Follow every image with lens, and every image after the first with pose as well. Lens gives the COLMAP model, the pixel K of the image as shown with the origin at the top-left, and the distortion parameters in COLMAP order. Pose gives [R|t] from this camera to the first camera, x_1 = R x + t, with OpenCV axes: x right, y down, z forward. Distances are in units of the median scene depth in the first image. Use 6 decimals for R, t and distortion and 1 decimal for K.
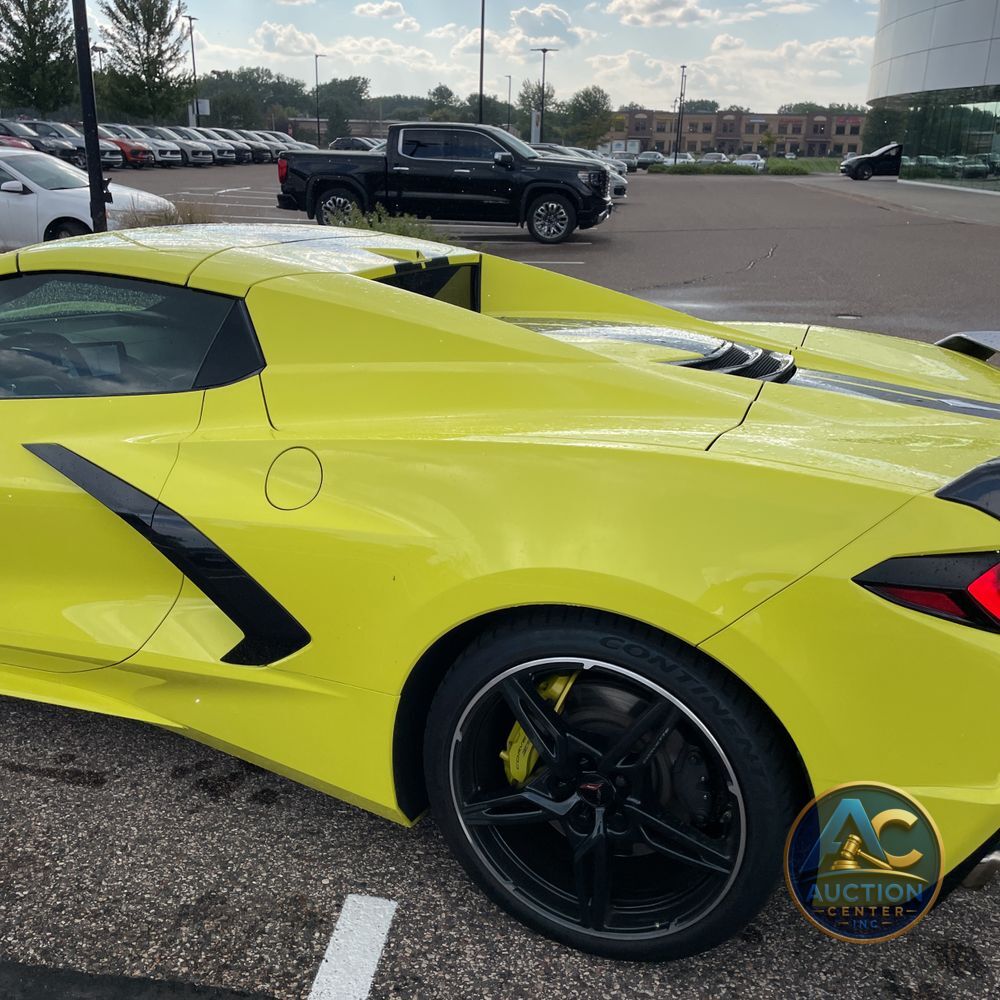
lens RADIAL K [[1011.2, 0, 494.0], [0, 1011.2, 499.6], [0, 0, 1]] dist [0.084867, -0.108262]
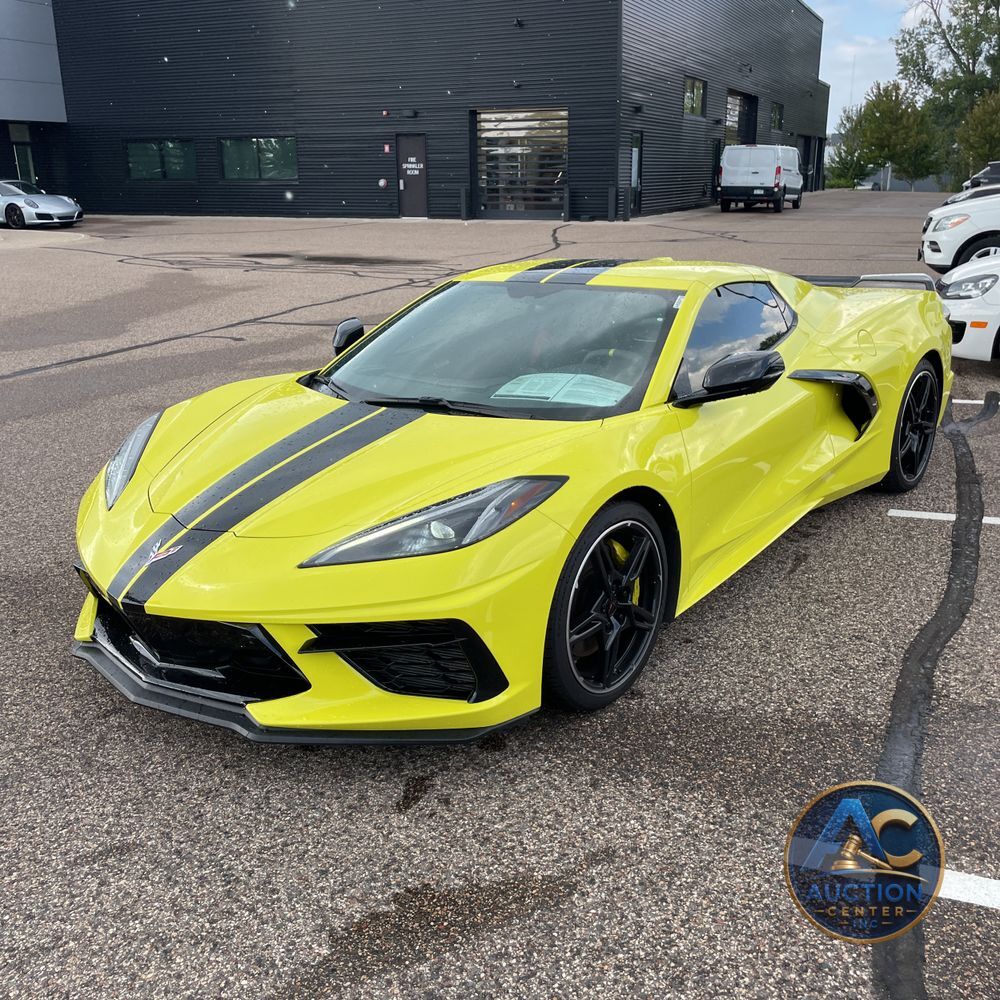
lens RADIAL K [[1008.2, 0, 500.0], [0, 1008.2, 500.0], [0, 0, 1]] dist [0.090119, -0.091825]
pose [[0.278220, -0.317666, 0.906467, -0.106876], [0.331387, 0.917528, 0.219830, -0.019399], [-0.901541, 0.239231, 0.360545, 0.040857]]
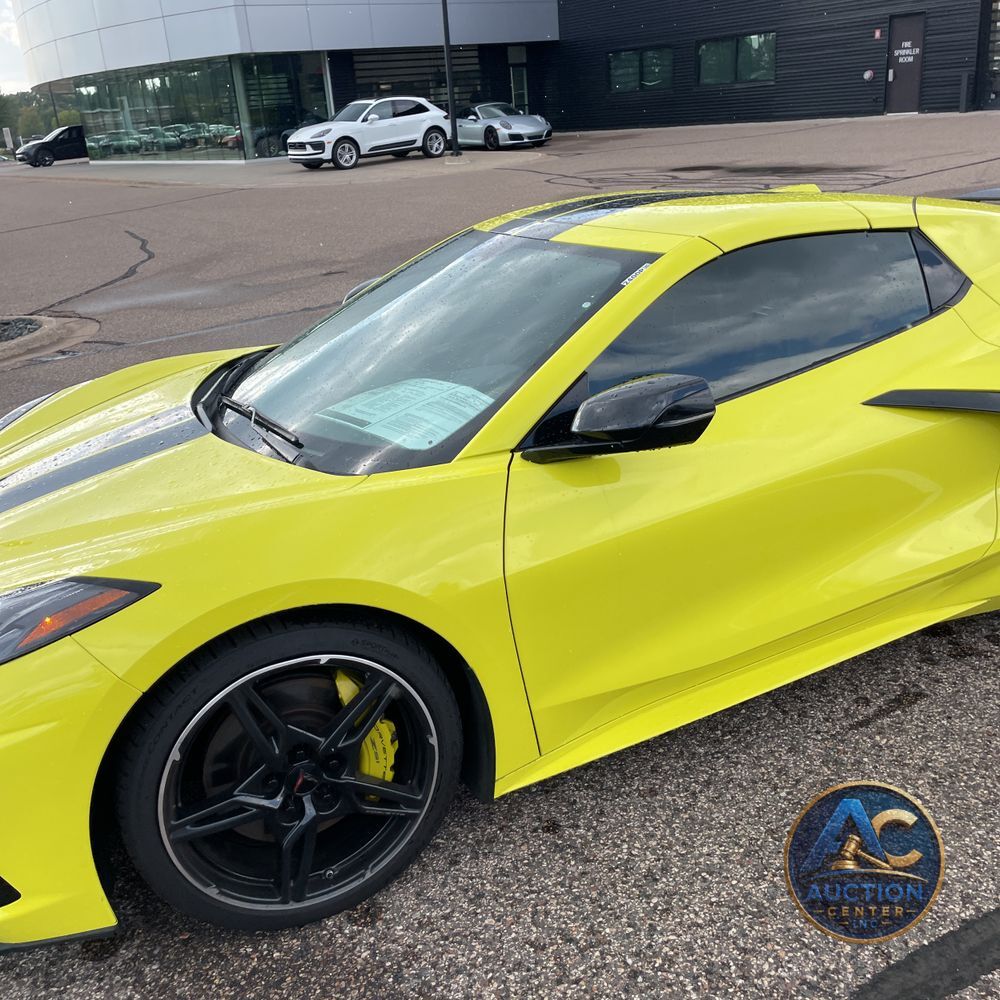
lens RADIAL K [[1011.2, 0, 494.0], [0, 1011.2, 499.6], [0, 0, 1]] dist [0.084867, -0.108262]
pose [[0.694480, -0.329988, 0.639379, -0.066220], [0.320467, 0.937481, 0.135757, -0.010430], [-0.644204, 0.110619, 0.756812, 0.022426]]
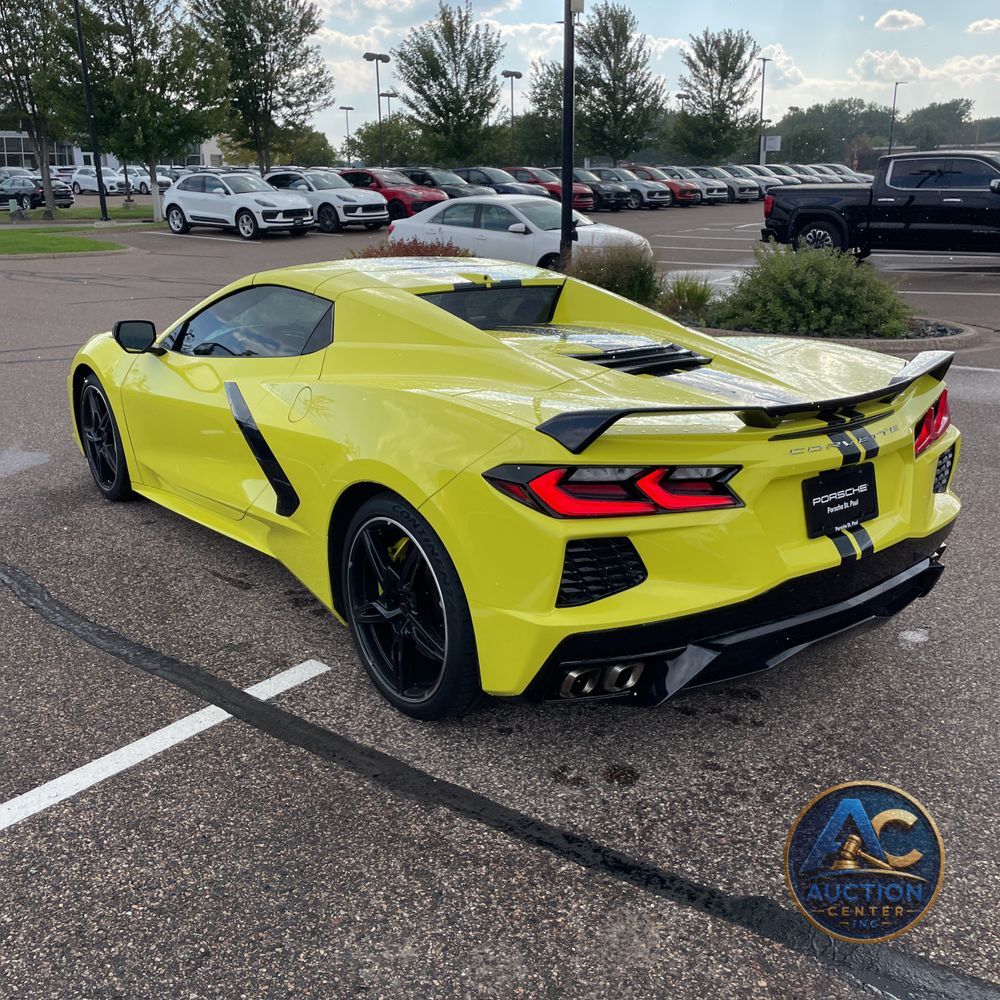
lens RADIAL K [[1014.9, 0, 502.2], [0, 1014.9, 510.8], [0, 0, 1]] dist [0.087820, -0.101448]
pose [[0.865441, 0.122634, -0.485770, 0.038607], [-0.132833, 0.991046, 0.013539, 0.003614], [0.483081, 0.052809, 0.873982, -0.013219]]
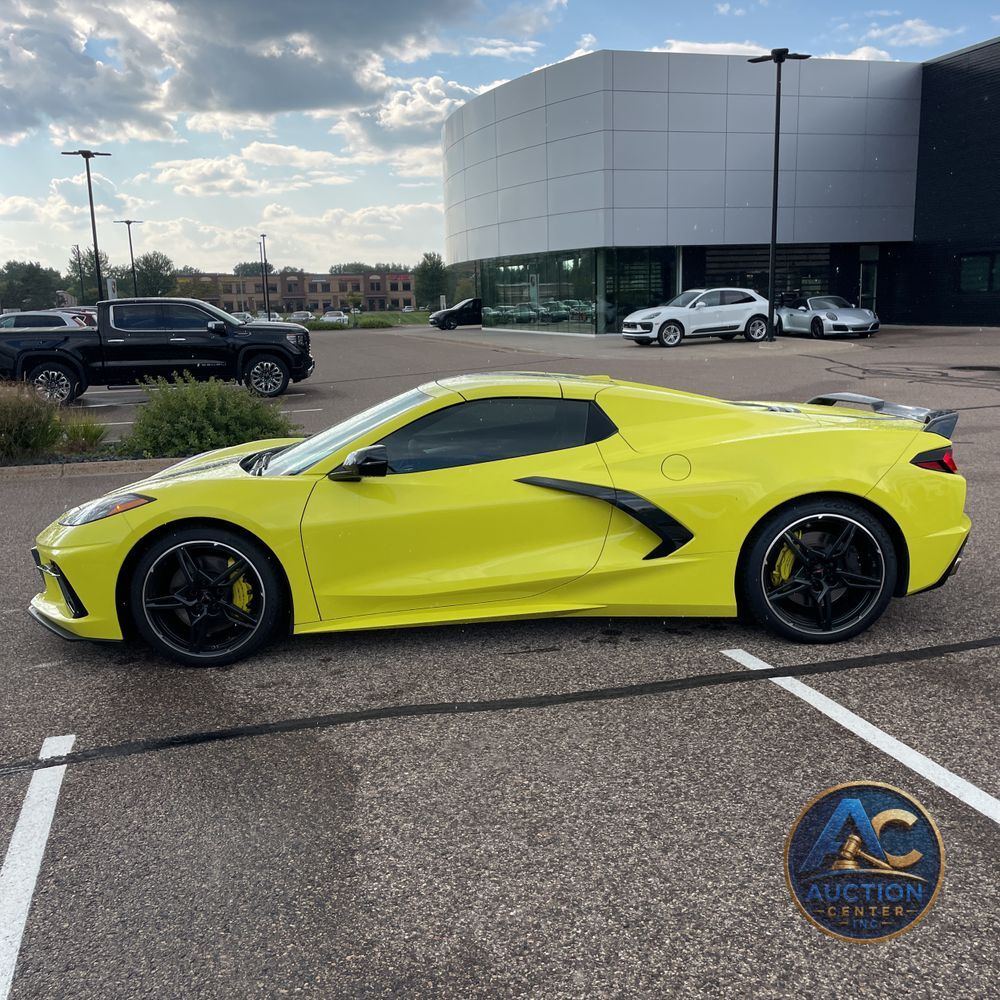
lens RADIAL K [[1013.1, 0, 512.6], [0, 1013.1, 519.2], [0, 0, 1]] dist [0.088985, -0.104863]
pose [[0.906163, -0.132849, 0.401523, -0.060426], [0.181738, 0.979575, -0.086042, 0.009171], [-0.381891, 0.150940, 0.911798, -0.038619]]
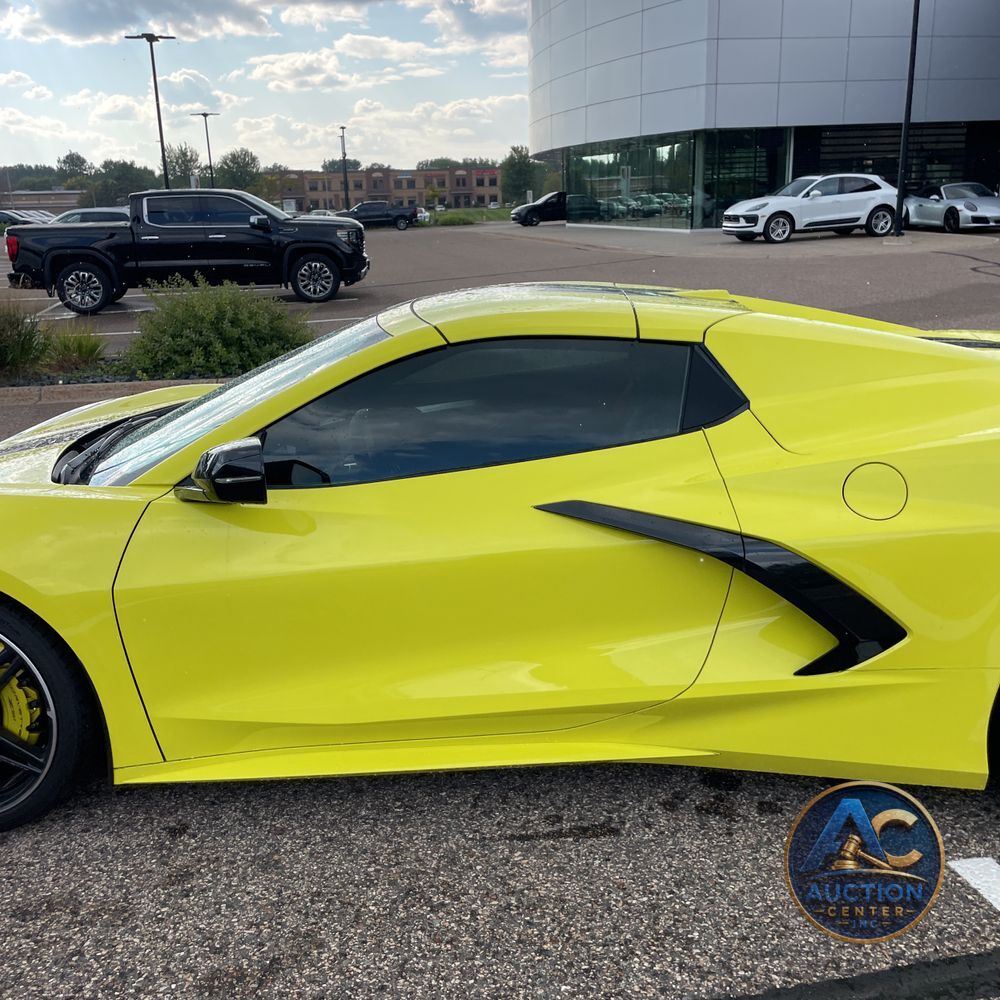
lens RADIAL K [[1009.6, 0, 487.1], [0, 1009.6, 500.8], [0, 0, 1]] dist [0.105123, -0.147806]
pose [[0.946336, -0.140214, 0.291185, -0.037582], [0.154672, 0.987594, -0.027120, -0.001881], [-0.283770, 0.070703, 0.956282, 0.002569]]
